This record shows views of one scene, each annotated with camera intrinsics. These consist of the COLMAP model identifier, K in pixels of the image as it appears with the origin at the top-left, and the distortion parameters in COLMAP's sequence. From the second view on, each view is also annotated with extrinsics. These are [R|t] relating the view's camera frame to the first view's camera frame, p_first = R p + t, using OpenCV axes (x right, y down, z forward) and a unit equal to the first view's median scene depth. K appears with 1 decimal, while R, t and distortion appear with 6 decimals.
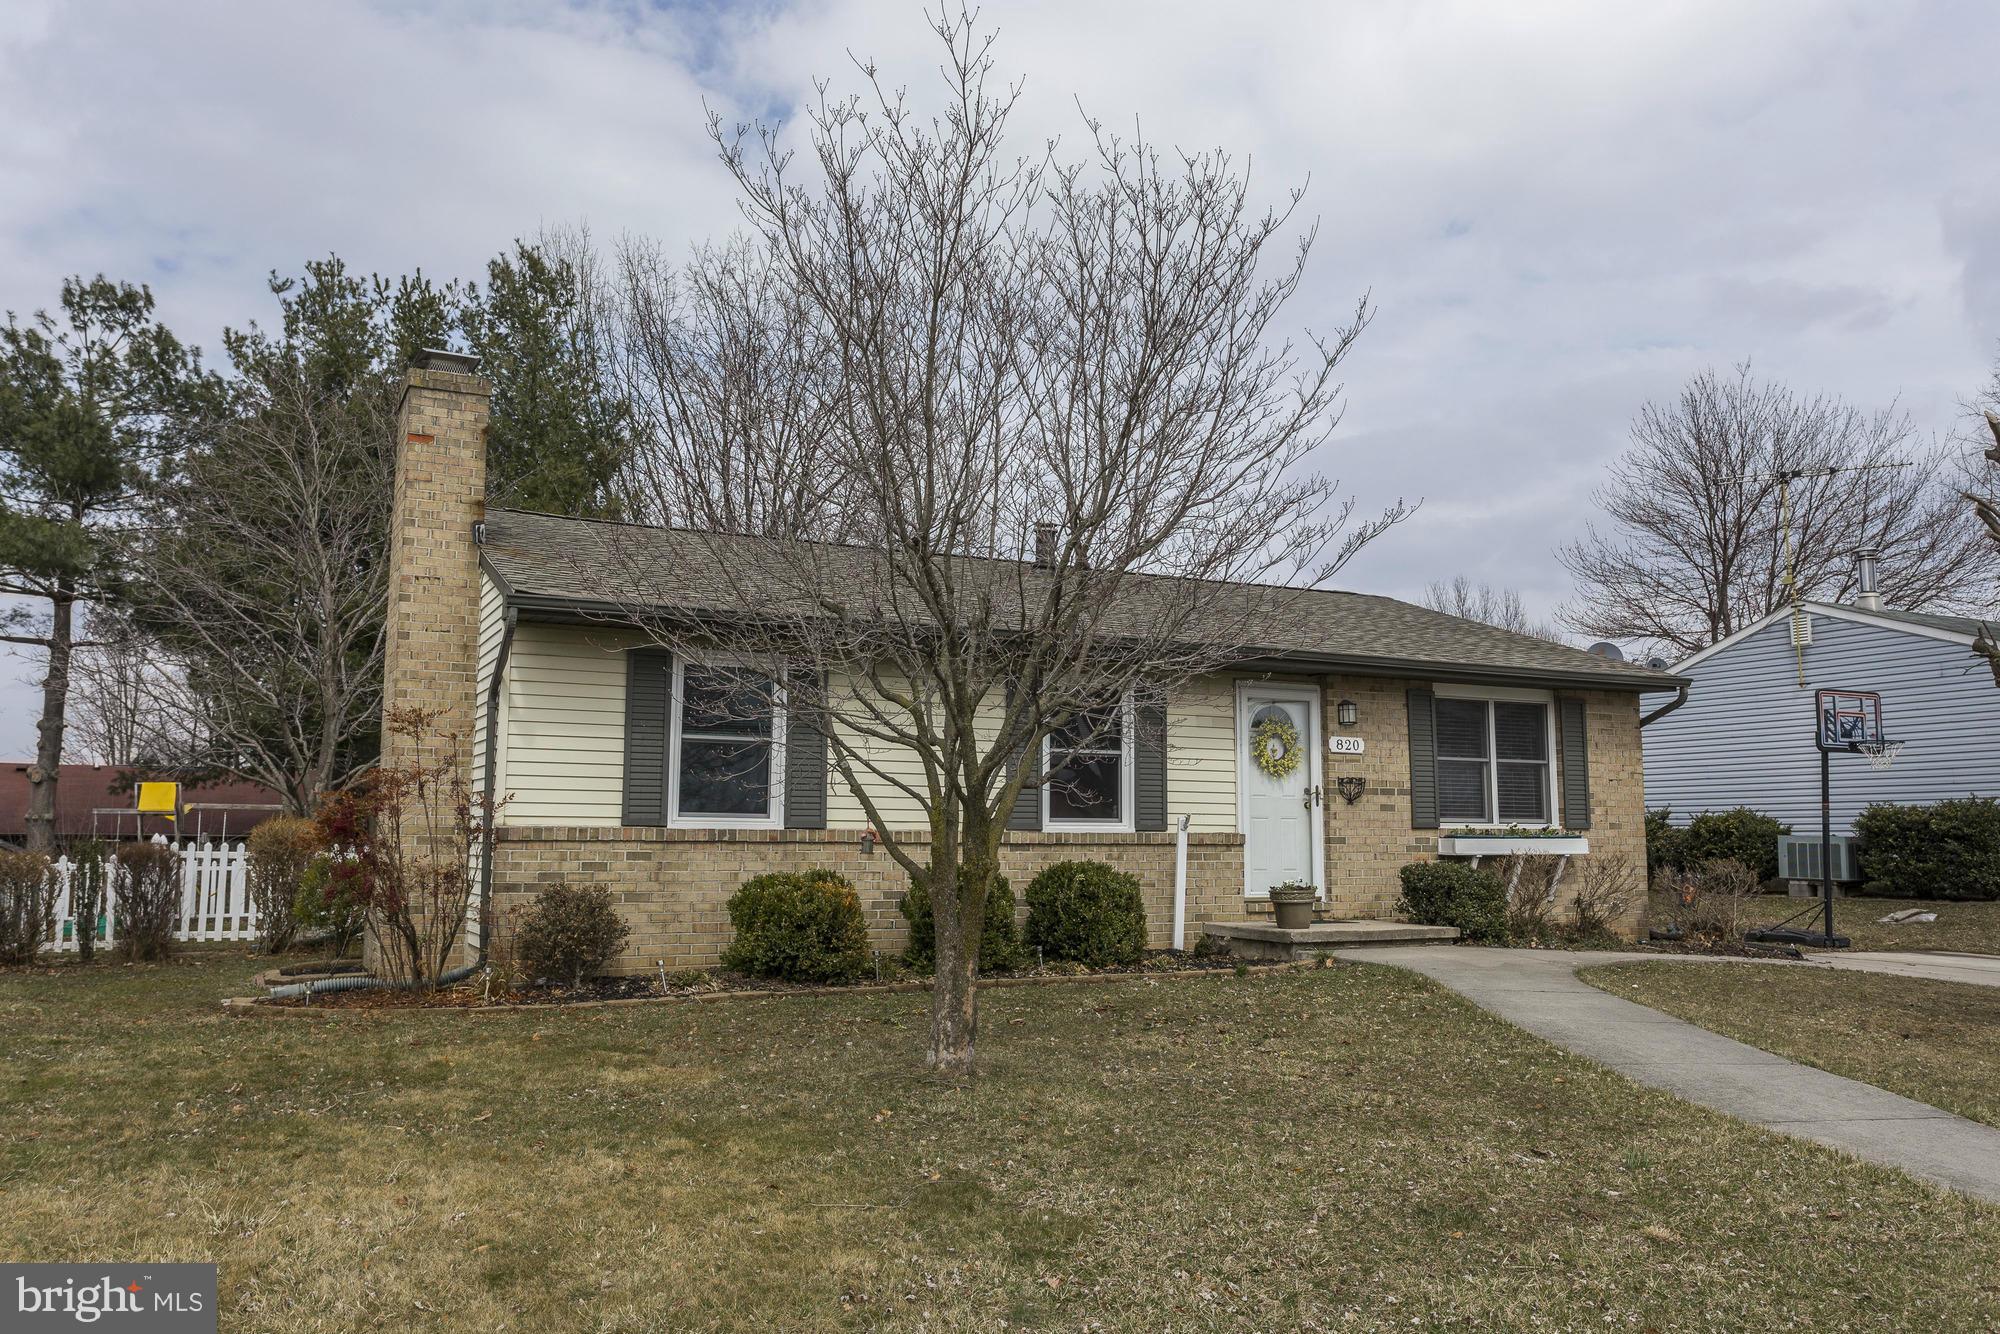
lens RADIAL K [[964.8, 0, 997.2], [0, 964.8, 655.4], [0, 0, 1]] dist [-0.026232, 0.017846]
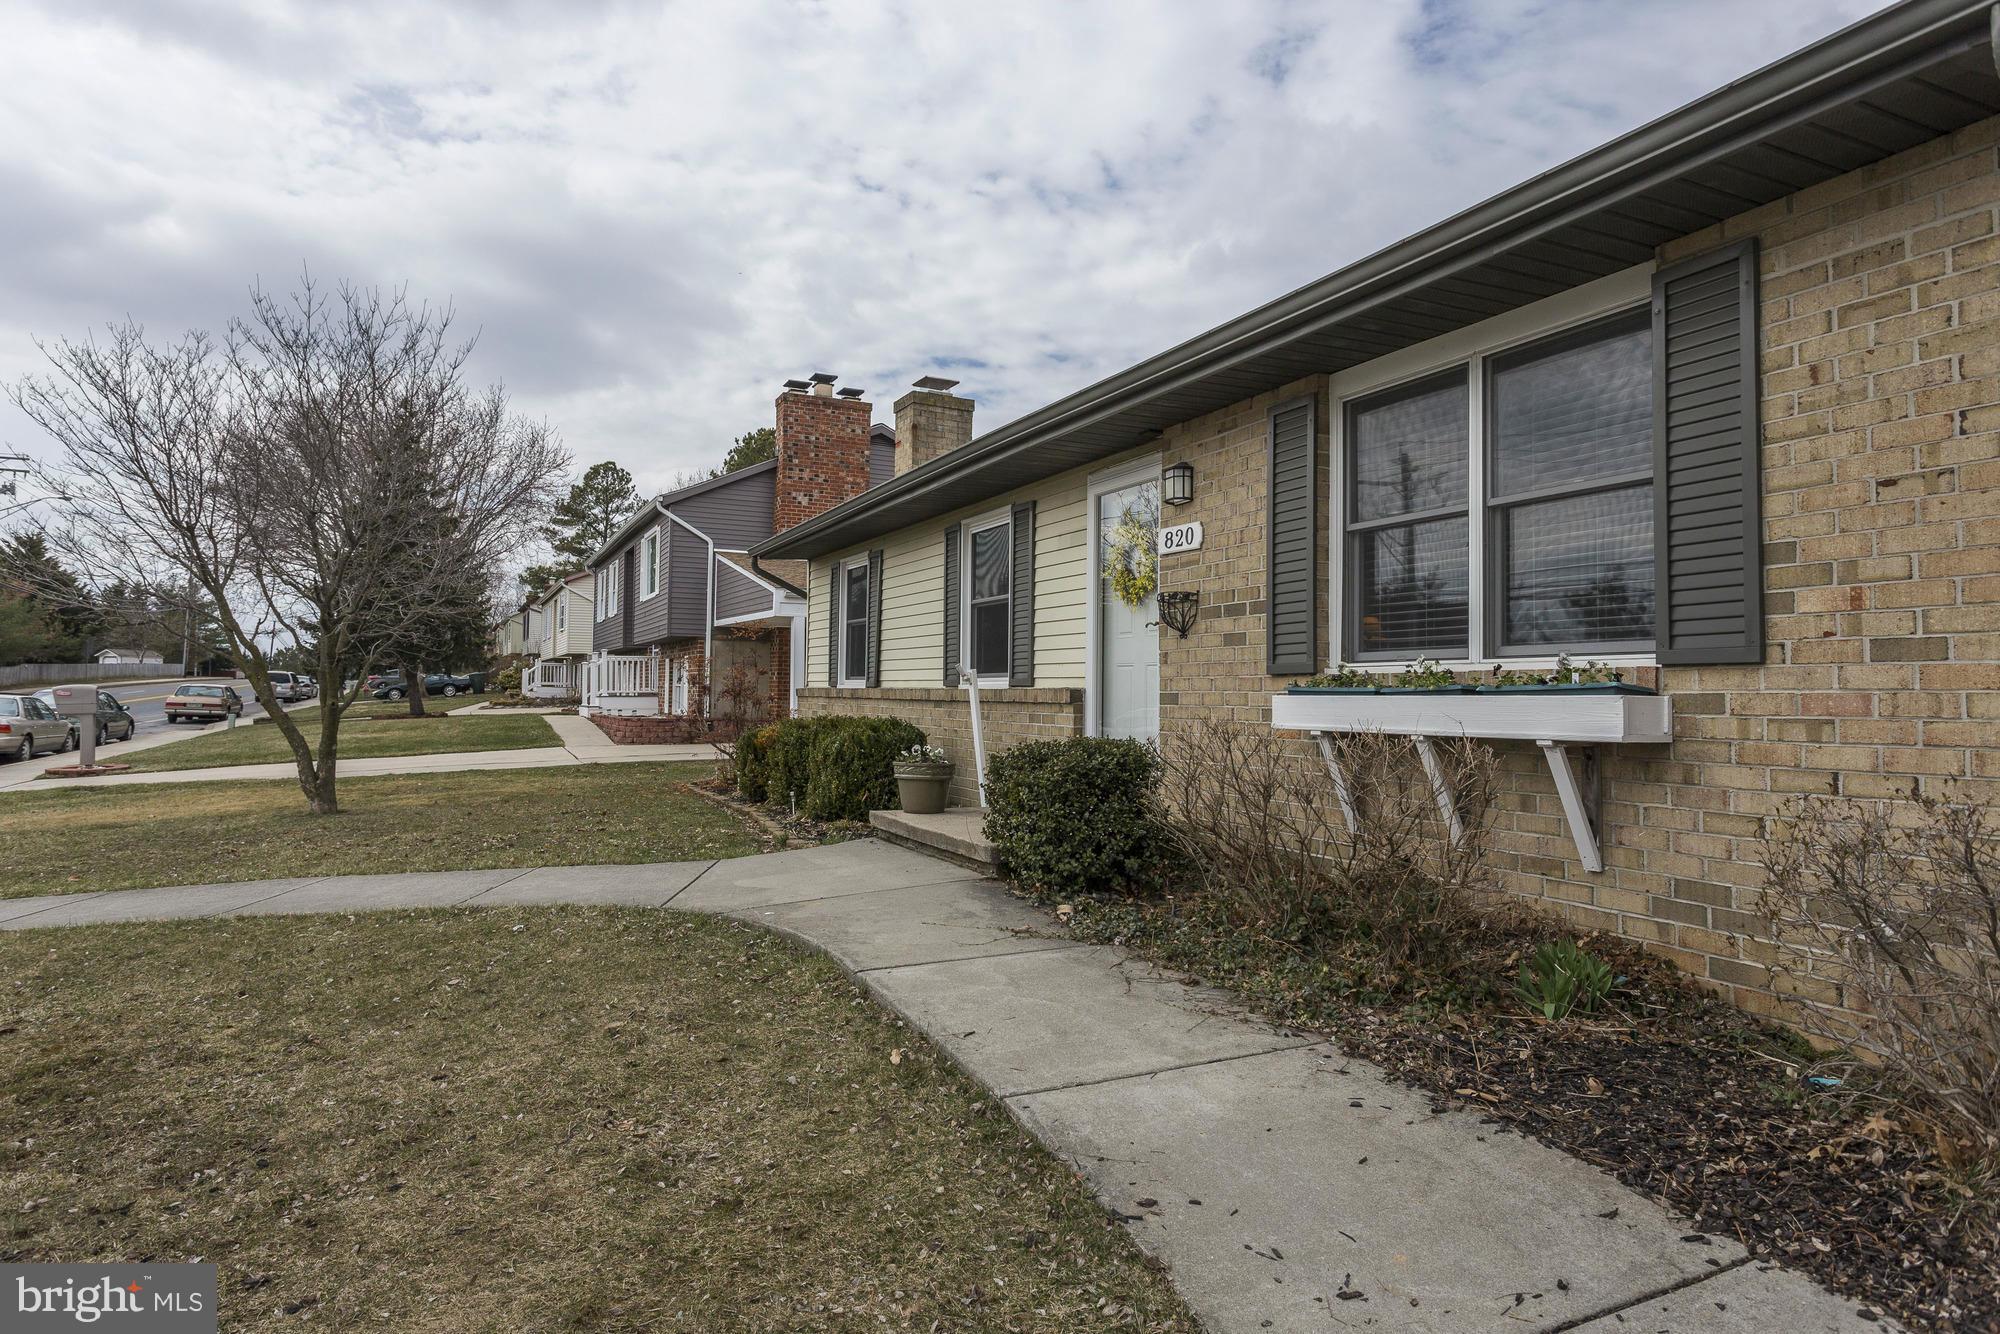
lens RADIAL K [[964.8, 0, 997.2], [0, 964.8, 655.4], [0, 0, 1]] dist [-0.026232, 0.017846]
pose [[0.232948, -0.042075, -0.971579, 0.902390], [0.182305, 0.983241, 0.001130, 0.141942], [0.955249, -0.177387, 0.236714, 0.737510]]
